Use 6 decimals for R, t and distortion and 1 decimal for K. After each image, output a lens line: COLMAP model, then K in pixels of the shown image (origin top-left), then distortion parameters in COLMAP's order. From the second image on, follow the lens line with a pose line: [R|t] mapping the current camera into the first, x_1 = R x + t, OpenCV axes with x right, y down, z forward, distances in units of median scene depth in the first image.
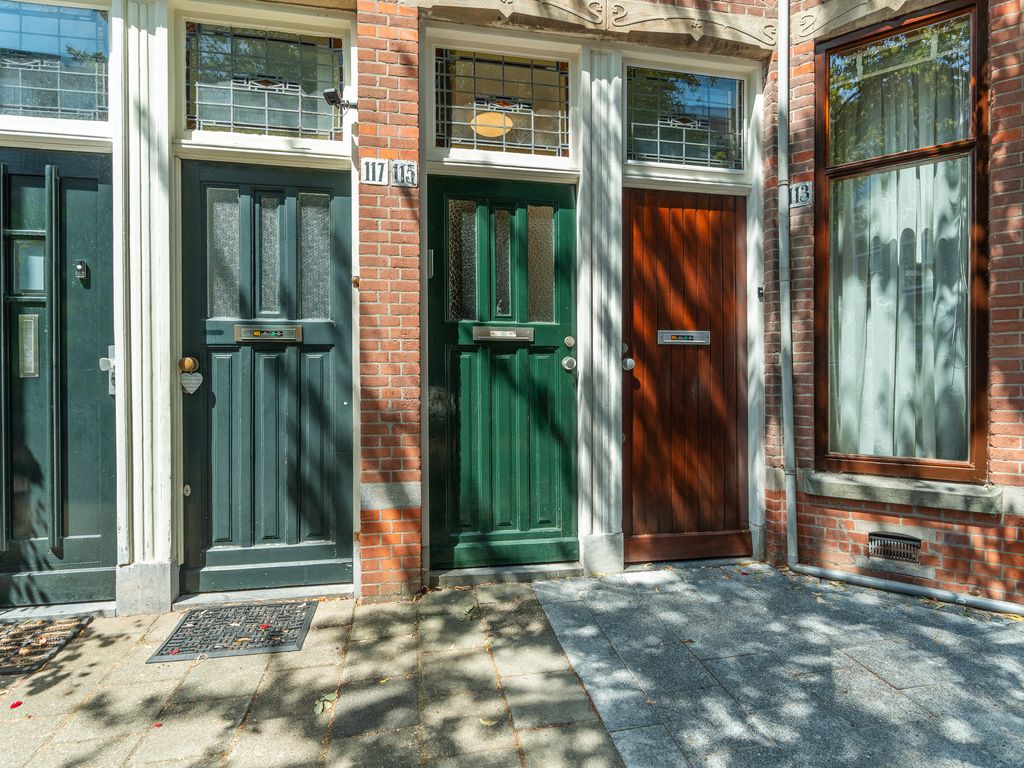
lens RADIAL K [[508.9, 0, 512.0], [0, 508.9, 384.0], [0, 0, 1]] dist [0.001994, 0.000735]
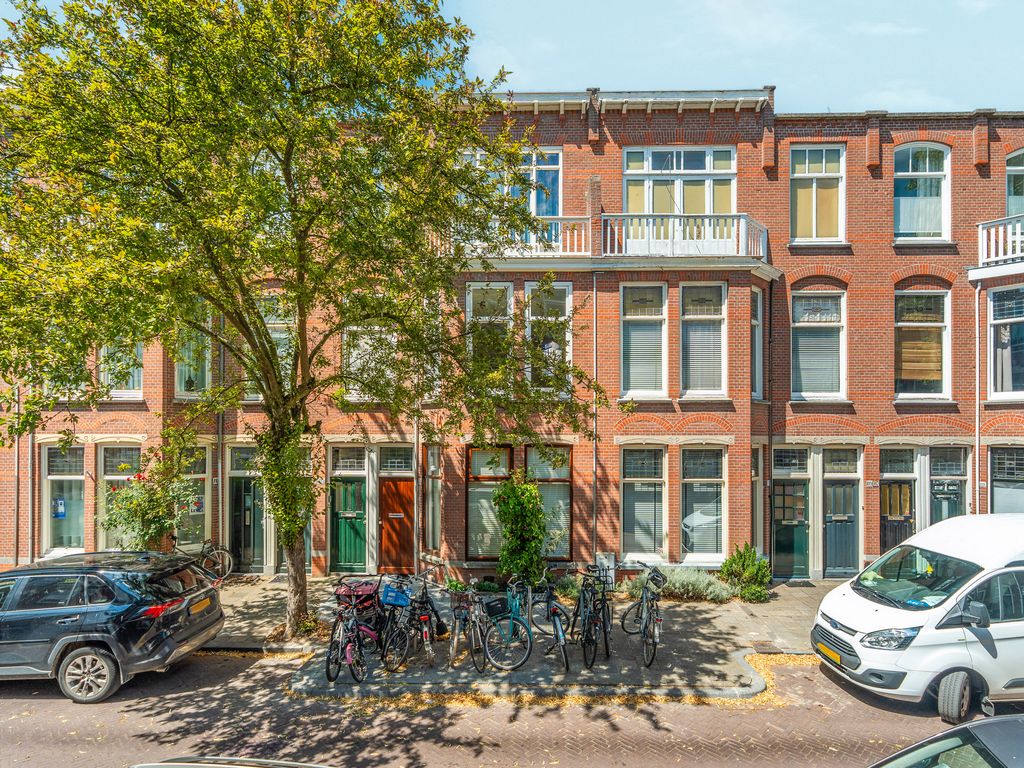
lens RADIAL K [[512.7, 0, 512.7], [0, 512.7, 403.1], [0, 0, 1]] dist [0.002382, 0.000773]
pose [[0.982524, 0.004864, -0.186071, 2.028155], [-0.005999, 0.999967, -0.005534, -0.975824], [0.186038, 0.006553, 0.982521, -2.788281]]
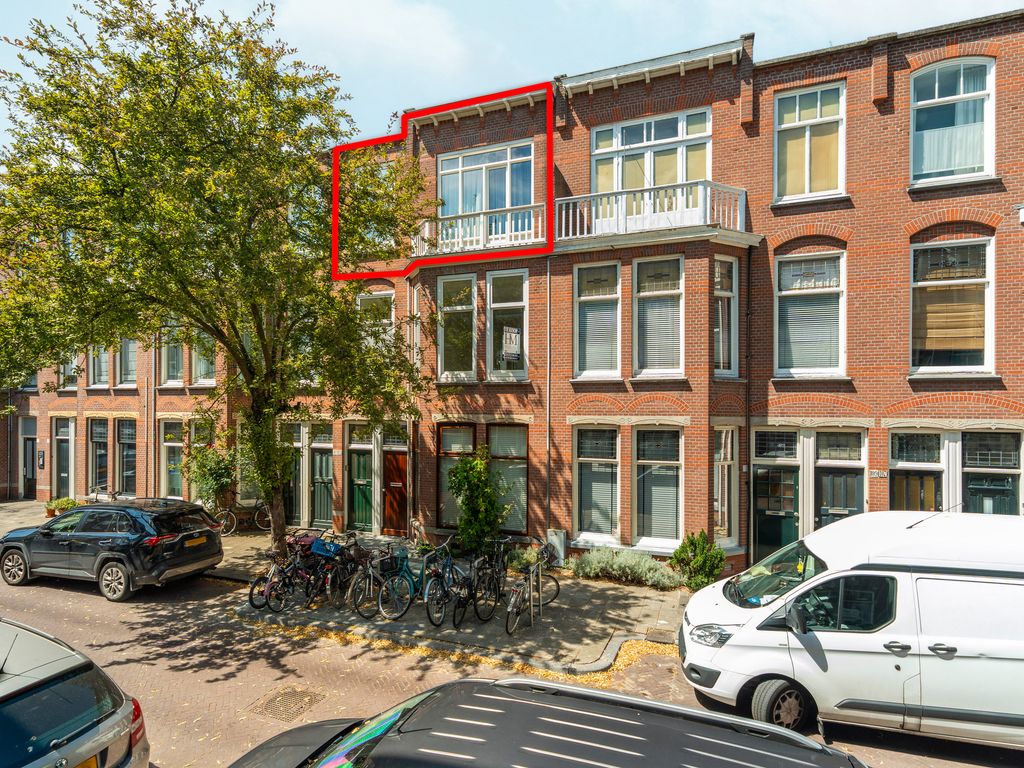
lens RADIAL K [[508.9, 0, 512.0], [0, 508.9, 384.0], [0, 0, 1]] dist [0.001994, 0.000735]
pose [[0.874165, -0.008634, -0.485553, 3.540861], [0.006990, 0.999962, -0.005195, -0.982192], [0.485579, 0.001147, 0.874192, -2.477151]]
